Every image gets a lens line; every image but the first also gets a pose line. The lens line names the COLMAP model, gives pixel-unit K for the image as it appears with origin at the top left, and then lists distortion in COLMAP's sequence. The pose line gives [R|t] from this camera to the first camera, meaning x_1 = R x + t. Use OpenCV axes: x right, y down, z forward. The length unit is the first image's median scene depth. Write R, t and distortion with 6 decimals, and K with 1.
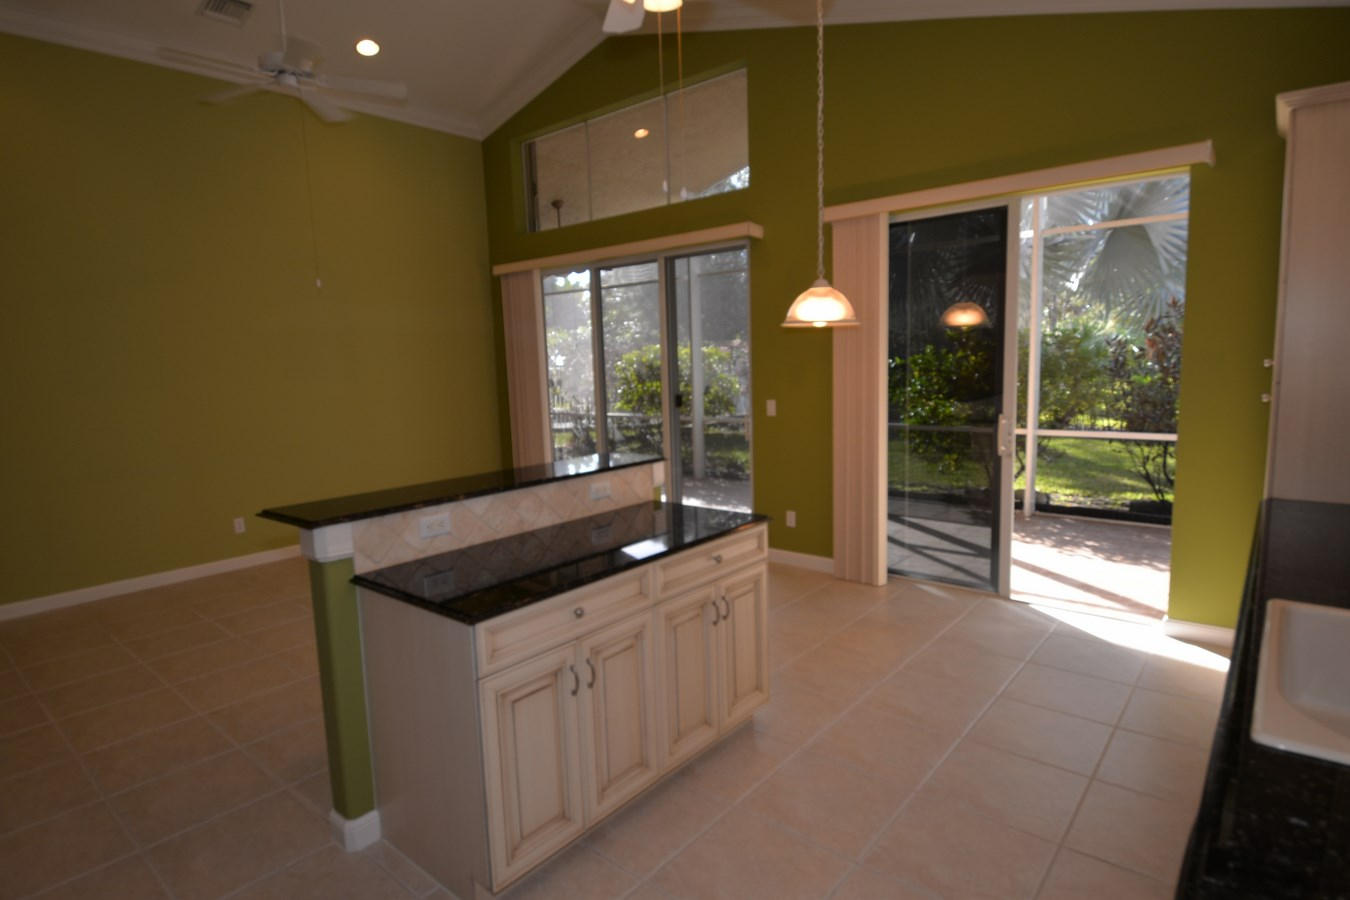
lens RADIAL K [[719.7, 0, 678.7], [0, 719.7, 449.4], [0, 0, 1]] dist [0.046867, -0.055445]
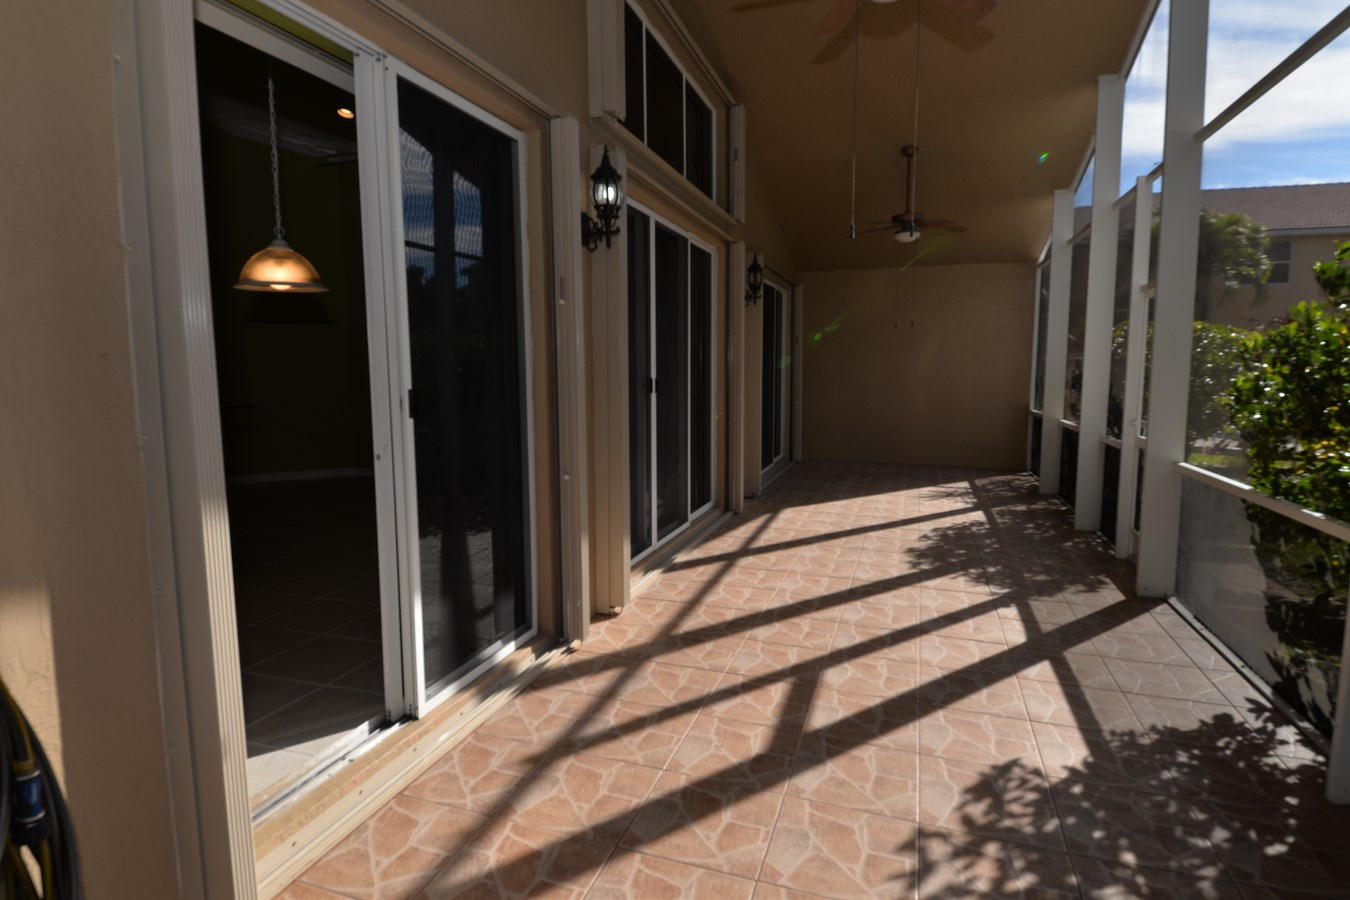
lens RADIAL K [[719.7, 0, 678.7], [0, 719.7, 449.4], [0, 0, 1]] dist [0.046867, -0.055445]
pose [[0.388476, 0.133057, -0.911802, 0.643942], [-0.124015, 0.988067, 0.091349, -0.061726], [0.913075, 0.077590, 0.400341, 0.571671]]
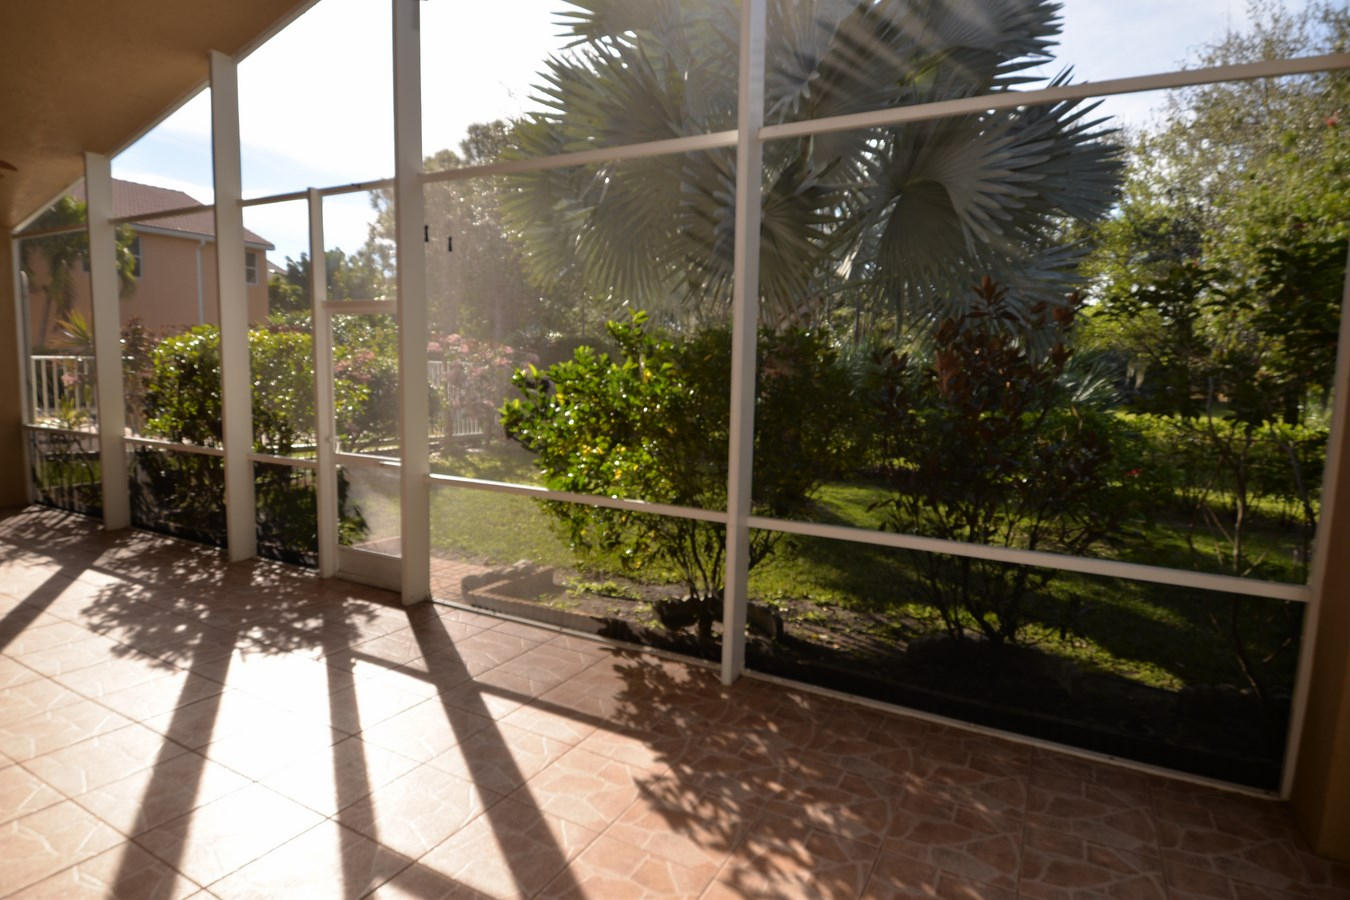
lens RADIAL K [[719.7, 0, 678.7], [0, 719.7, 449.4], [0, 0, 1]] dist [0.046867, -0.055445]
pose [[0.975905, 0.024232, 0.216845, 0.328888], [-0.022035, 0.999678, -0.012544, -0.066862], [-0.217079, 0.007464, 0.976125, 0.501786]]
